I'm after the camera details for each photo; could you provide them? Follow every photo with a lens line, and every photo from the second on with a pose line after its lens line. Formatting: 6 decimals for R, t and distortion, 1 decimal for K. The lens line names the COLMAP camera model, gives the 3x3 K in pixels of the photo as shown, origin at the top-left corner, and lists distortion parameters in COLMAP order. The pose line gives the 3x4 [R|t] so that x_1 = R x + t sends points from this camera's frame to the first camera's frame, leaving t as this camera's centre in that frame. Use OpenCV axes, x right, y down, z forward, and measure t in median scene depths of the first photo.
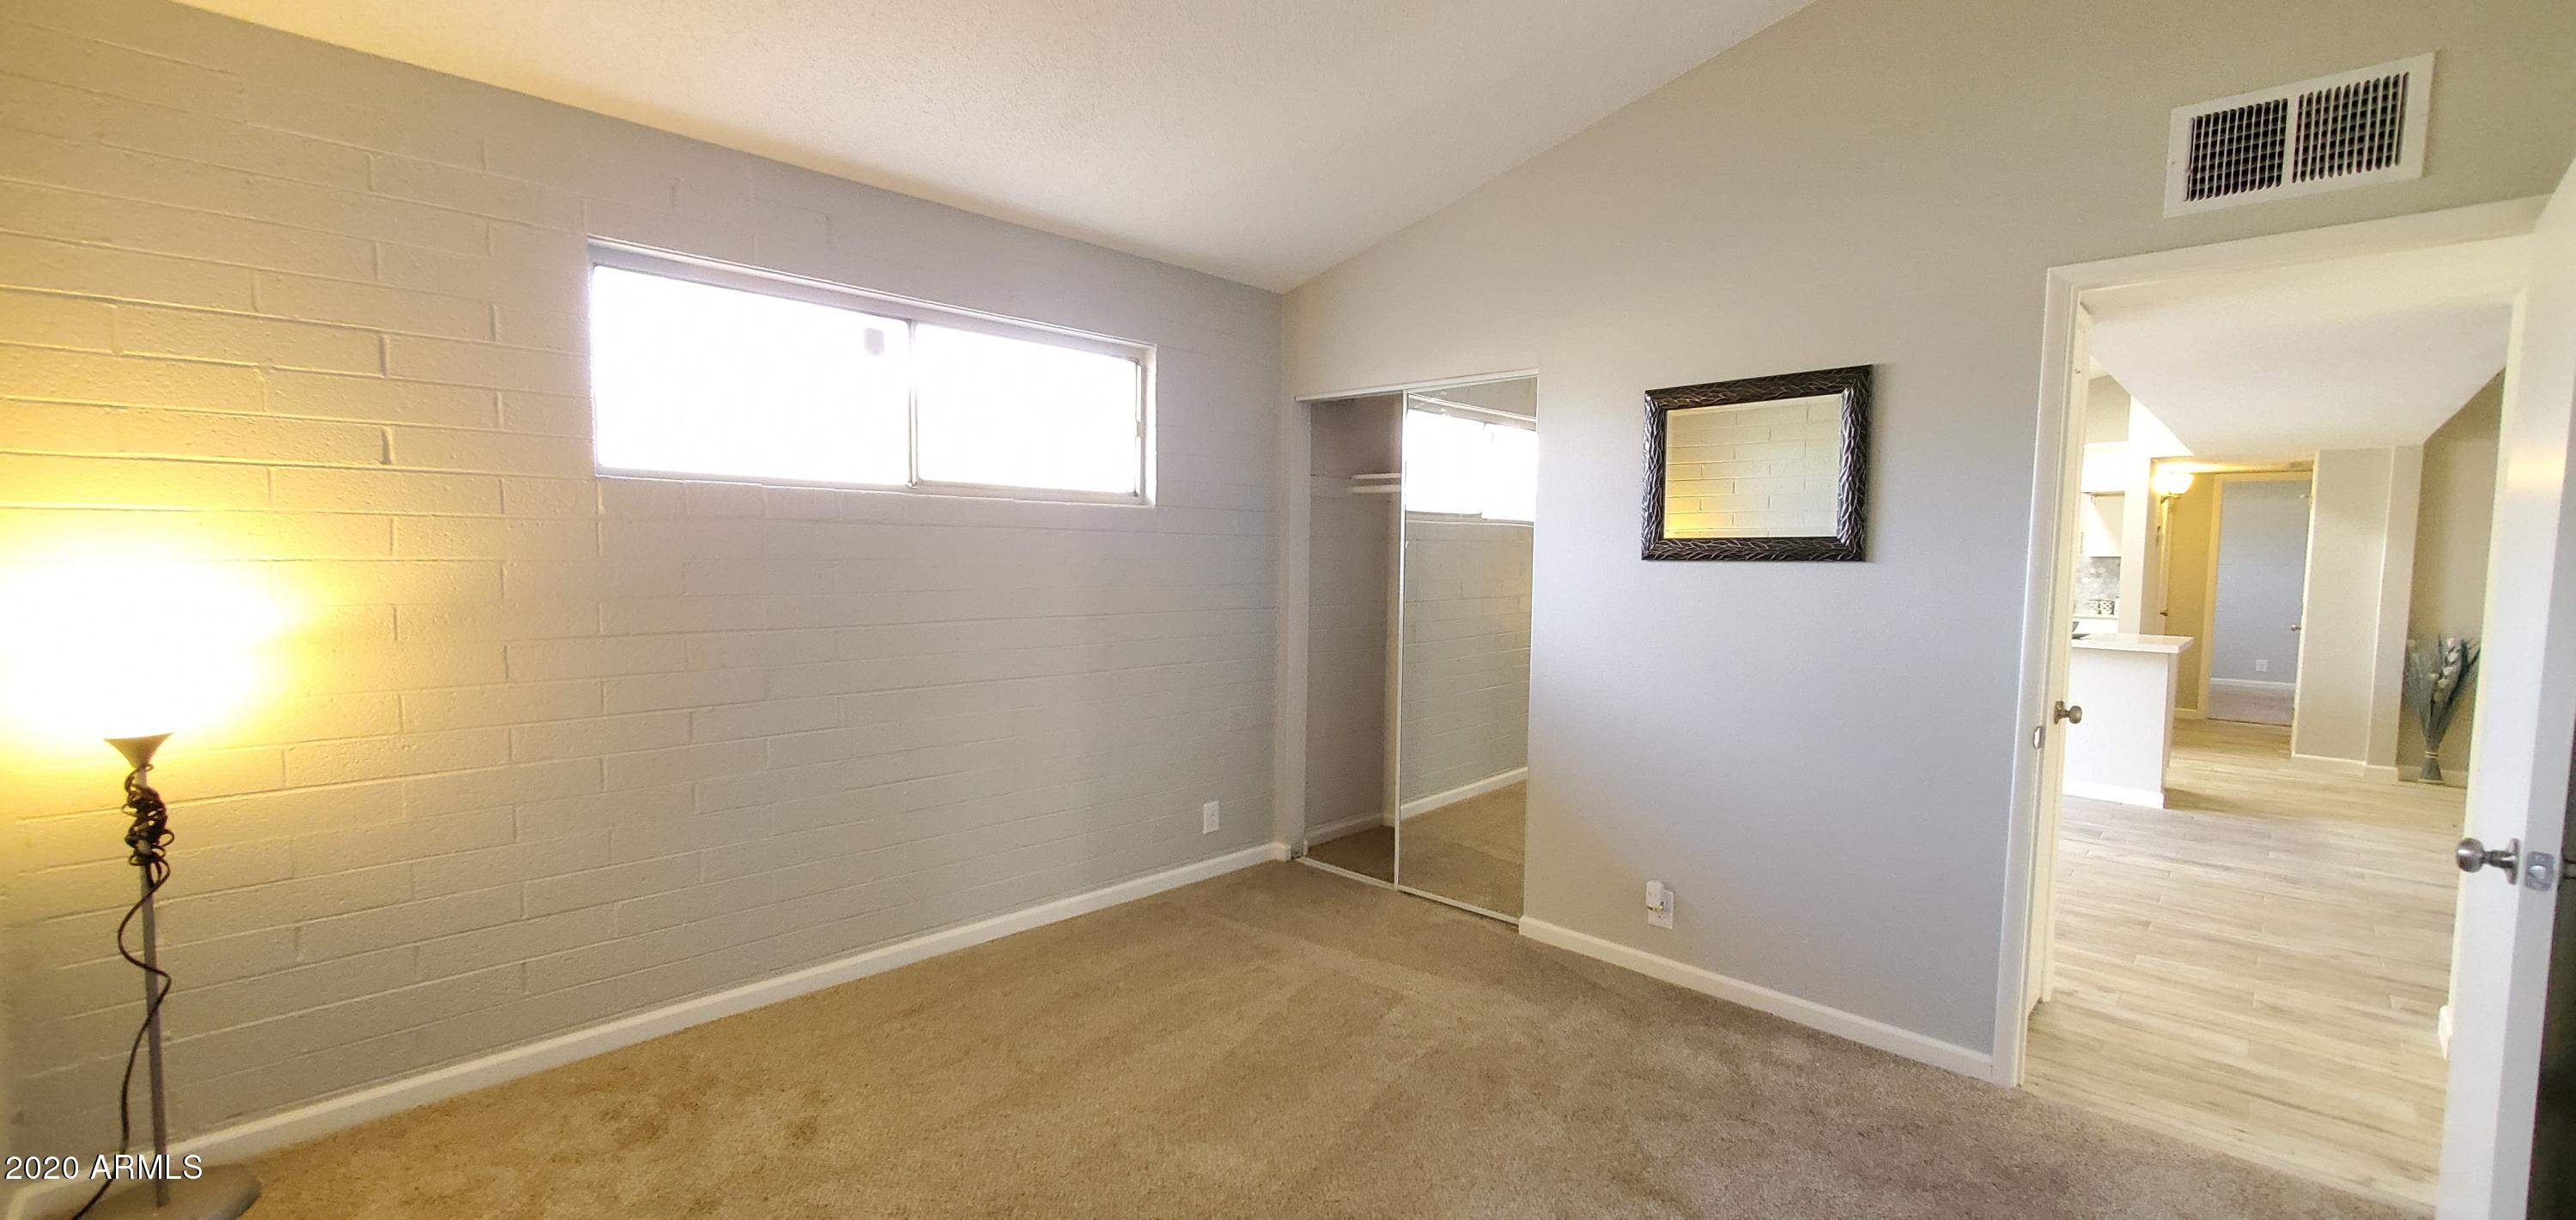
lens RADIAL K [[1026.2, 0, 1278.7], [0, 1026.2, 622.5], [0, 0, 1]] dist [0.005592, -0.000575]
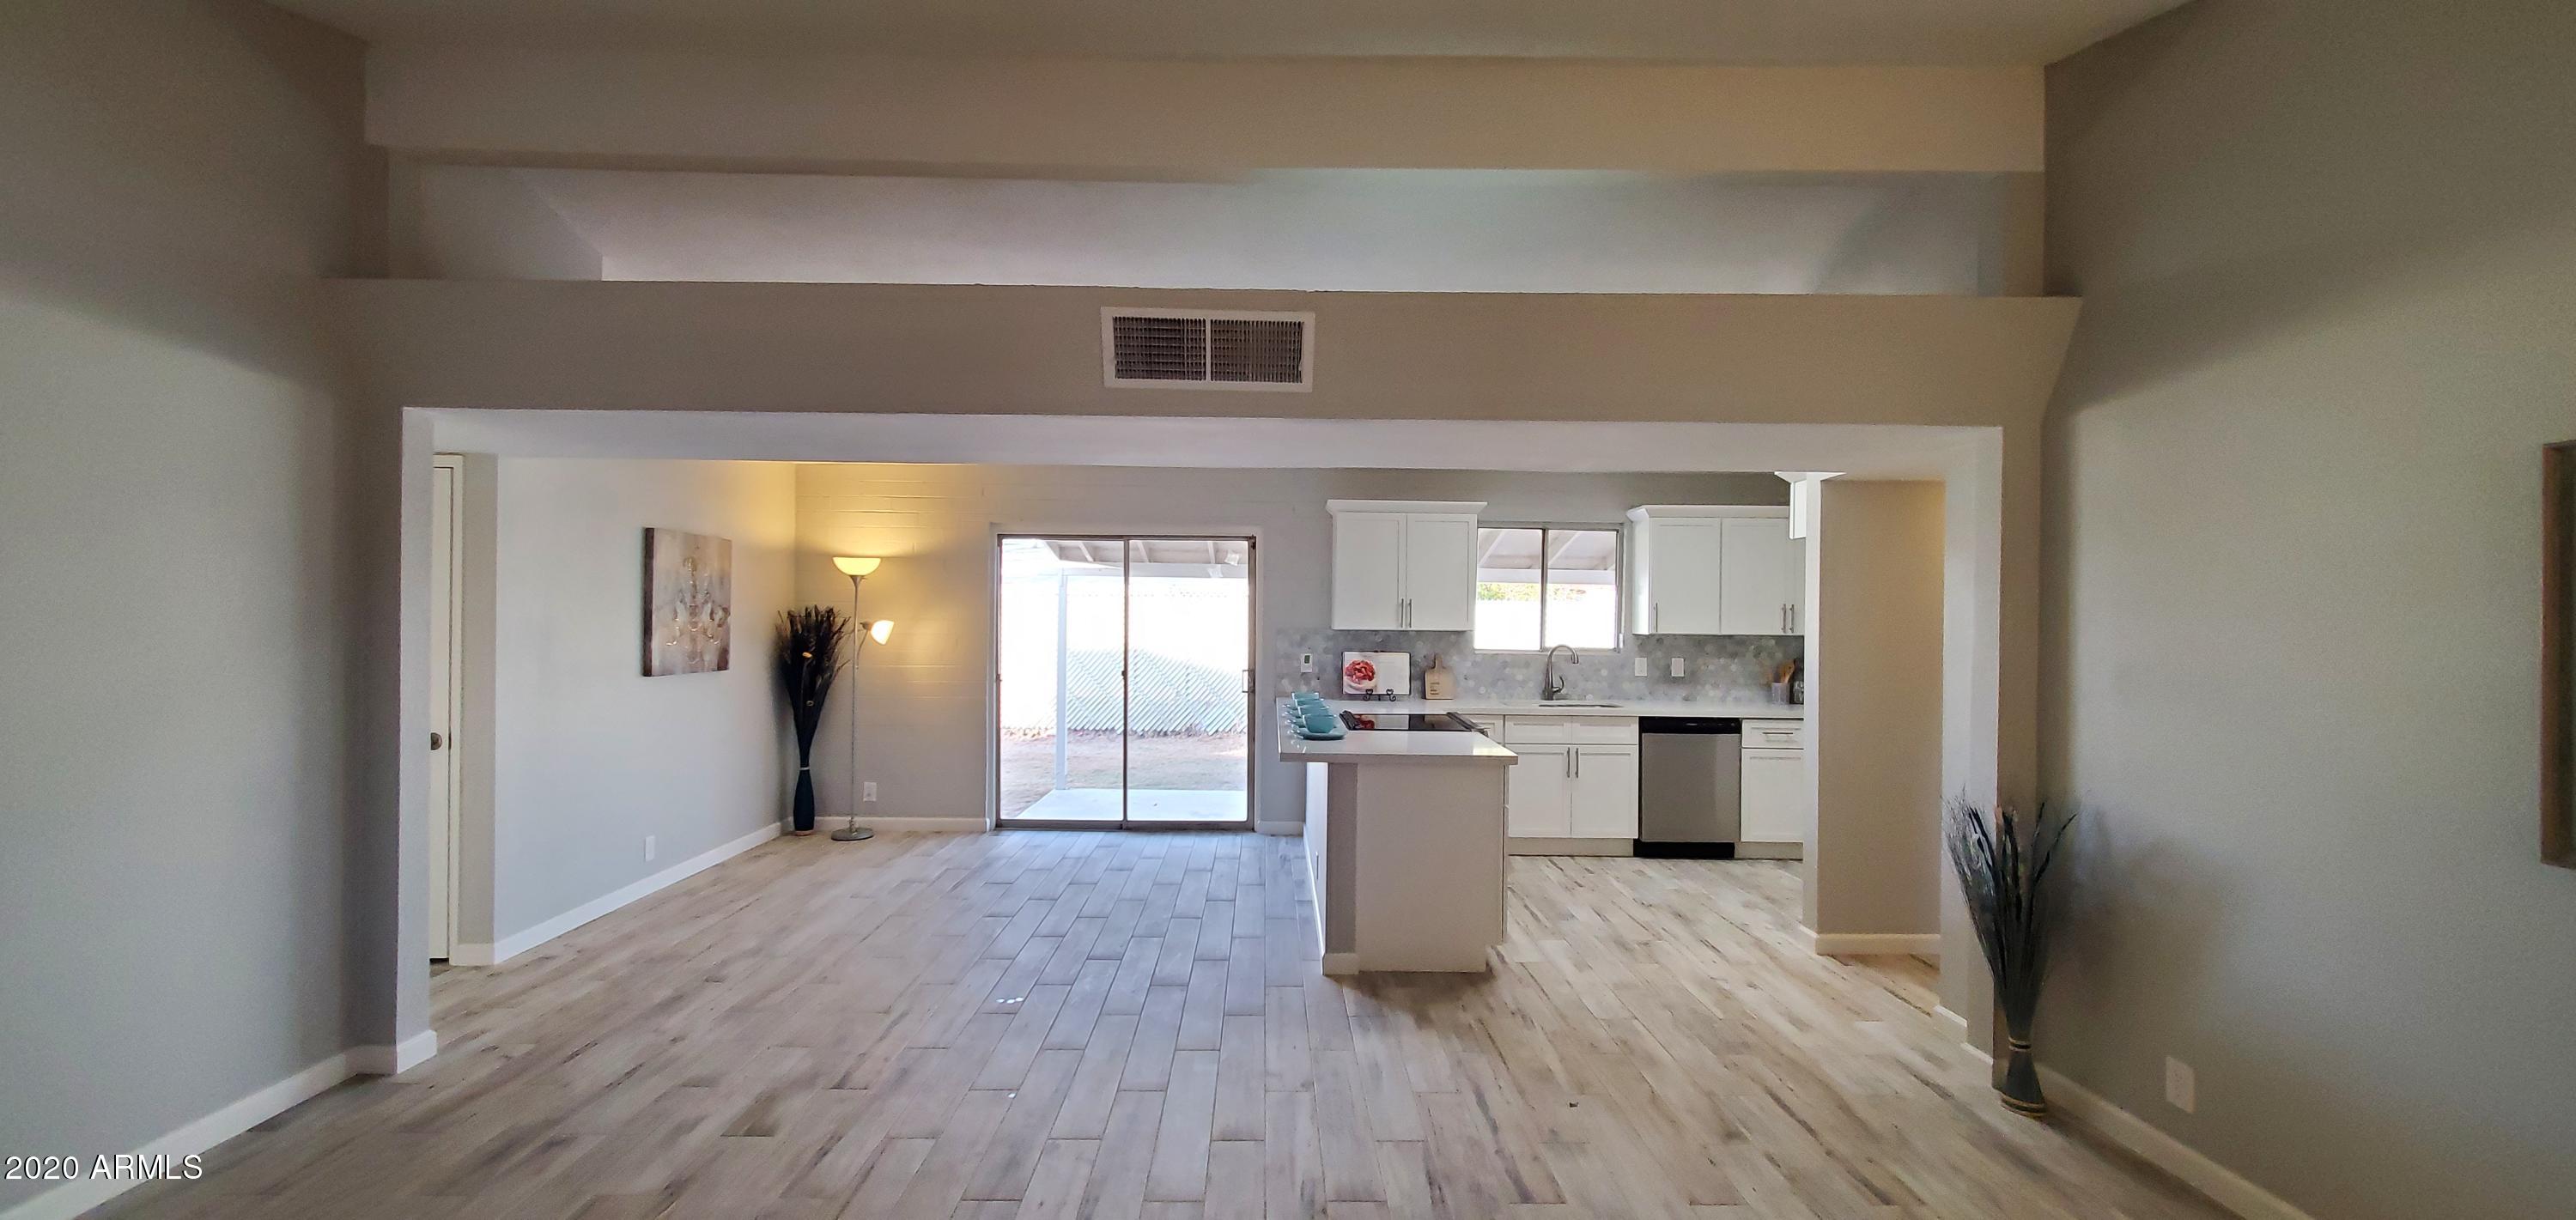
lens RADIAL K [[1026.2, 0, 1278.7], [0, 1026.2, 622.5], [0, 0, 1]] dist [0.005592, -0.000575]
pose [[0.706707, -0.001526, -0.707504, 1.794186], [-0.054003, 0.996964, -0.056092, -0.037802], [0.705442, 0.077848, 0.704479, 0.579008]]
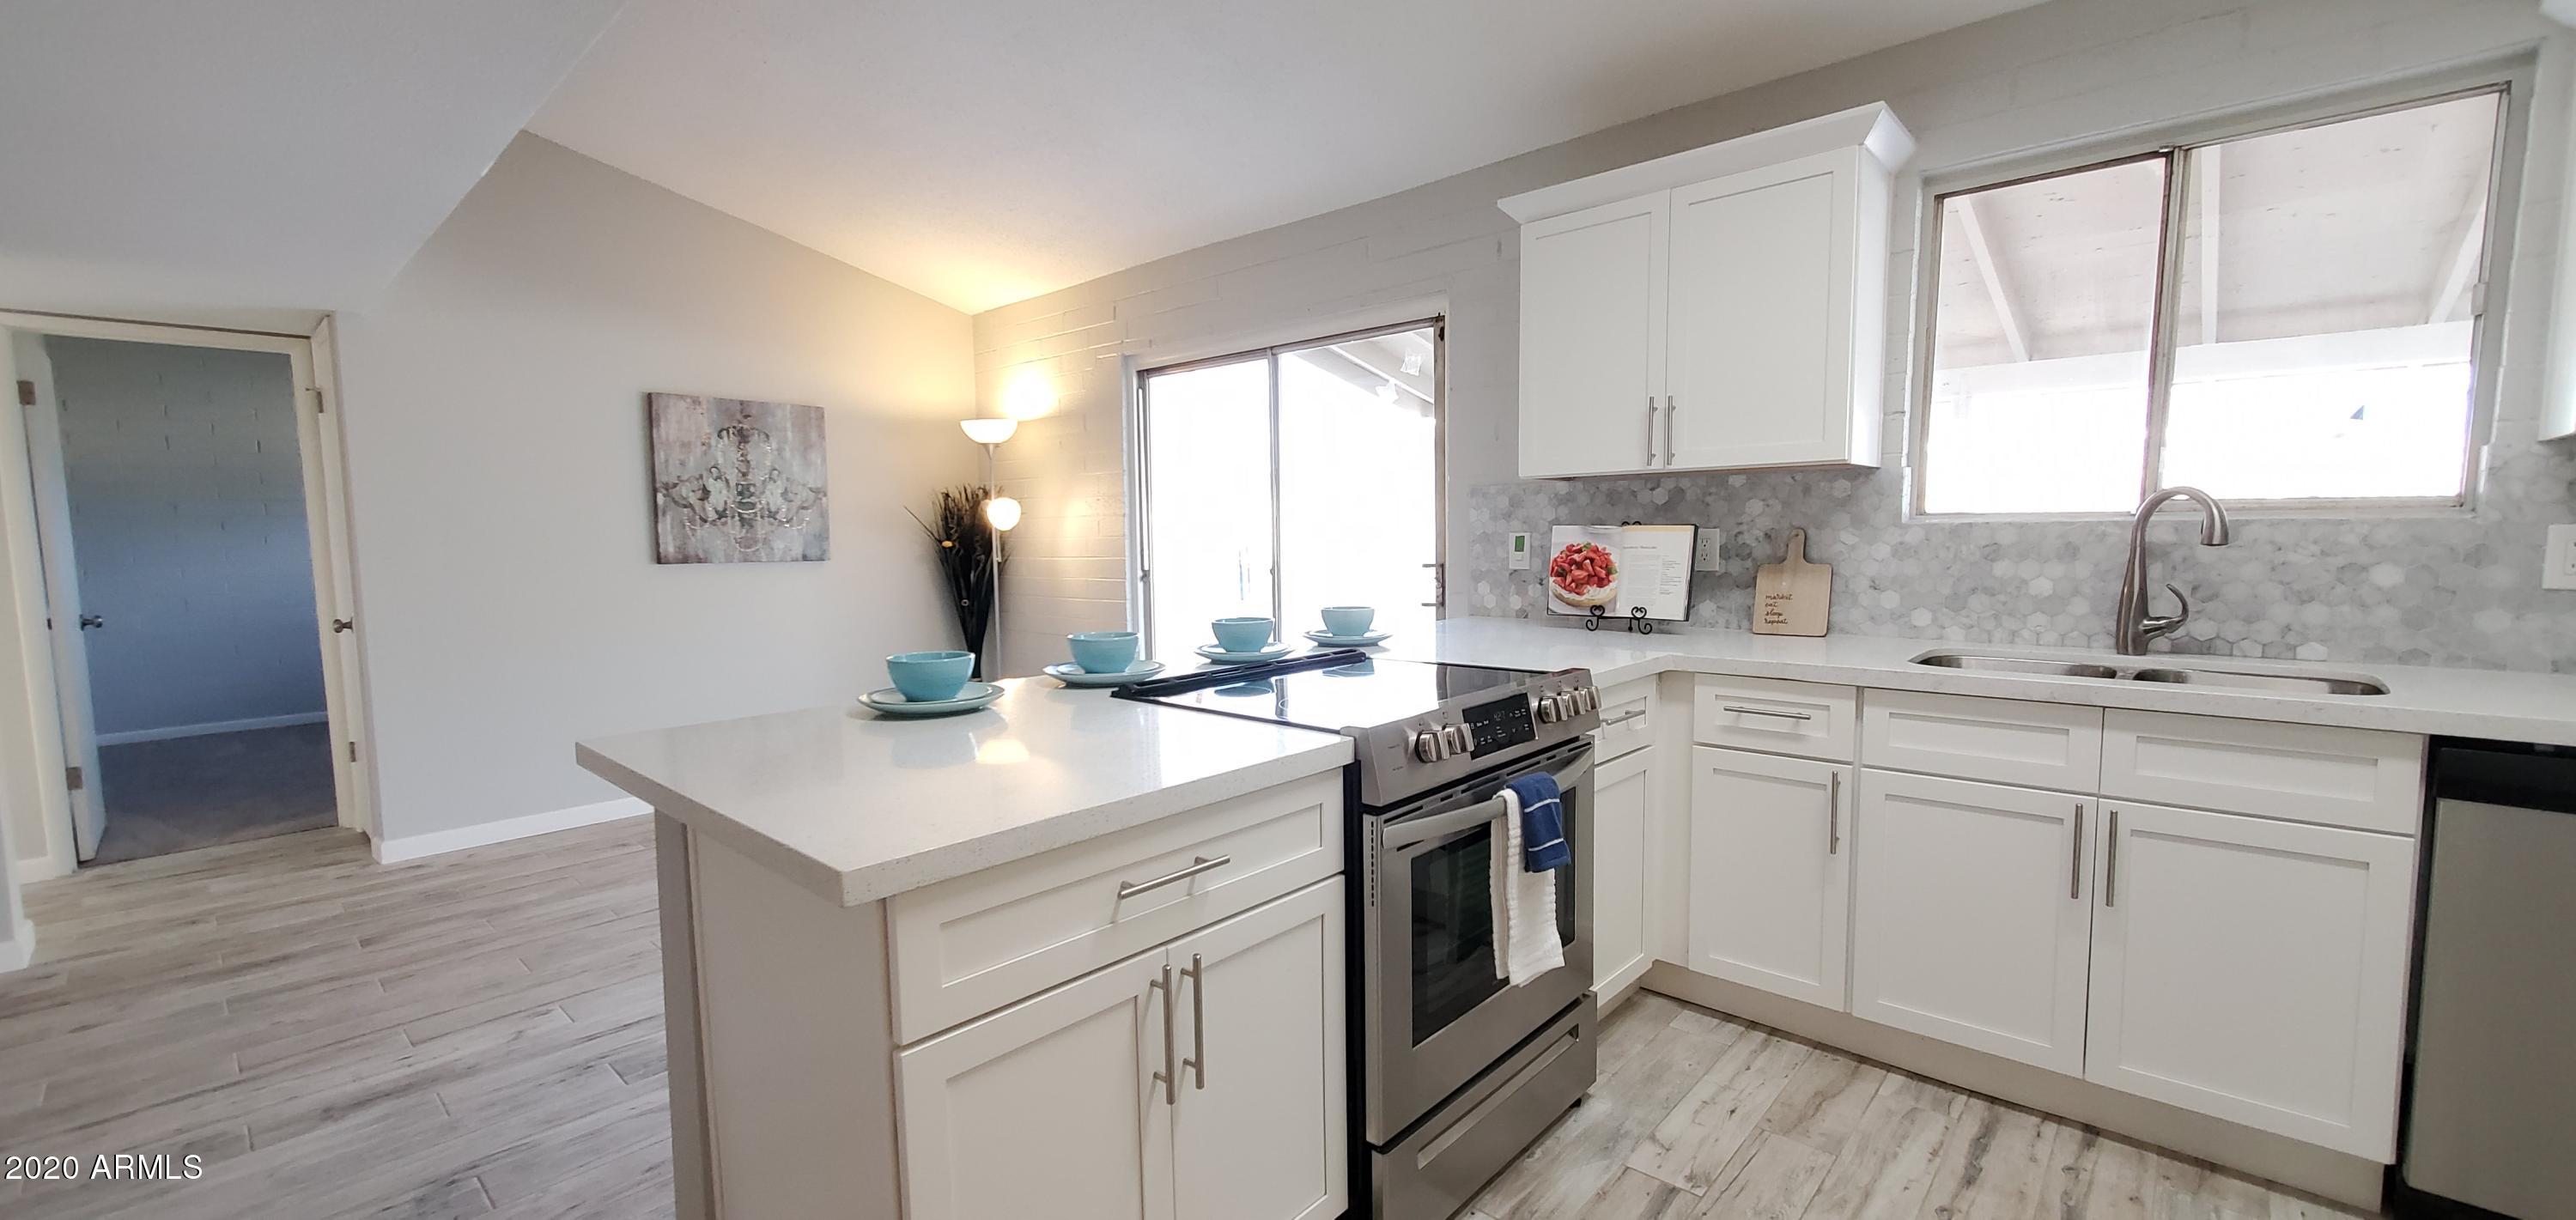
lens RADIAL K [[1026.2, 0, 1278.7], [0, 1026.2, 622.5], [0, 0, 1]] dist [0.005592, -0.000575]
pose [[0.030178, 0.076655, -0.996601, 1.502095], [-0.059540, 0.995422, 0.074762, -0.059976], [0.997770, 0.057081, 0.034604, 1.520042]]
